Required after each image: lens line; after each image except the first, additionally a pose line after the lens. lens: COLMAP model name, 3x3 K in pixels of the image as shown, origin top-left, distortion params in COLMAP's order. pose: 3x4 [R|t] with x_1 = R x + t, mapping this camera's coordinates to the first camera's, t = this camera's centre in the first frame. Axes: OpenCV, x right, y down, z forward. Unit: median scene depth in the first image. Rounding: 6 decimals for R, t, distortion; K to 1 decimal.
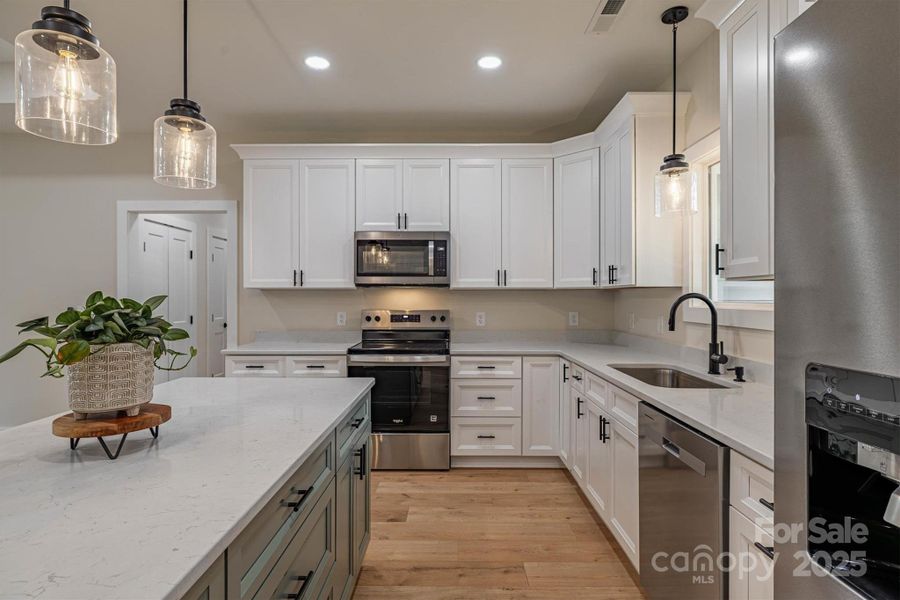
lens RADIAL K [[454.2, 0, 450.0], [0, 454.2, 300.0], [0, 0, 1]] dist [0.000212, 0.000037]
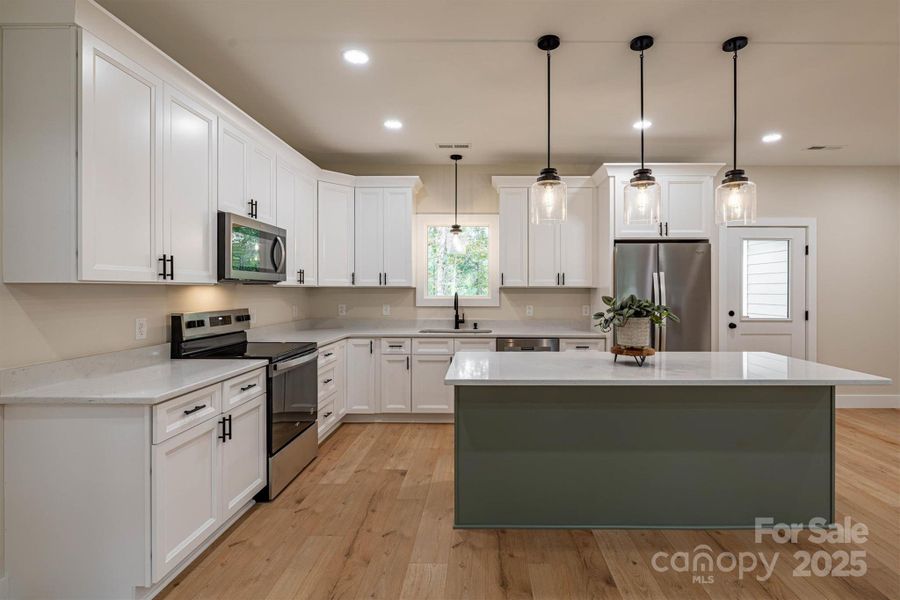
lens RADIAL K [[436.6, 0, 483.6], [0, 436.6, 287.9], [0, 0, 1]] dist [-0.000387, -0.000044]
pose [[-0.006516, 0.004102, 0.999970, -0.895560], [0.007063, 0.999967, -0.004056, -0.012986], [-0.999954, 0.007036, -0.006545, 0.526999]]
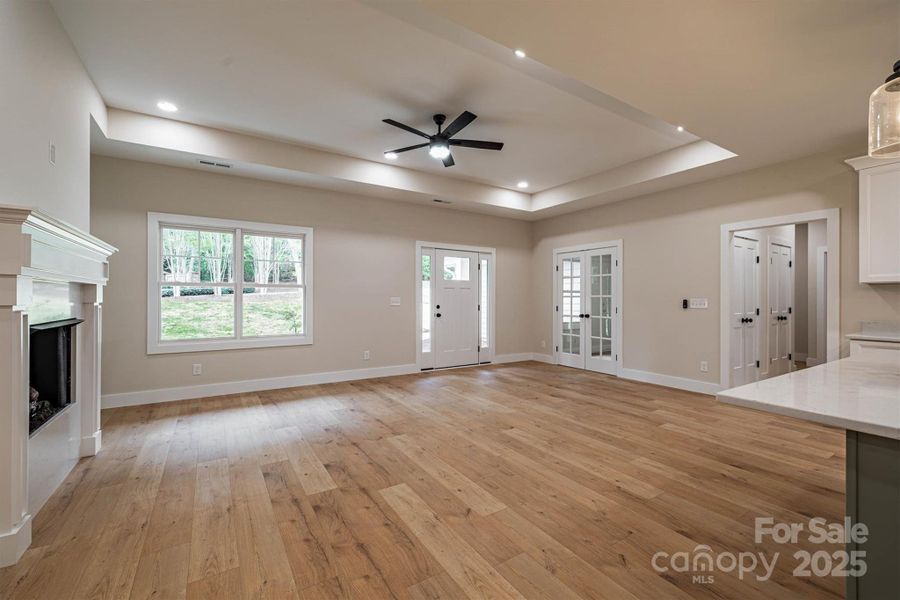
lens RADIAL K [[380.0, 0, 450.0], [0, 380.0, 300.0], [0, 0, 1]] dist [0.000401, 0.000105]
pose [[0.536159, 0.004747, -0.844103, -0.186665], [-0.010876, 0.999940, -0.001284, 0.027955], [0.844047, 0.009869, 0.536179, -0.358875]]
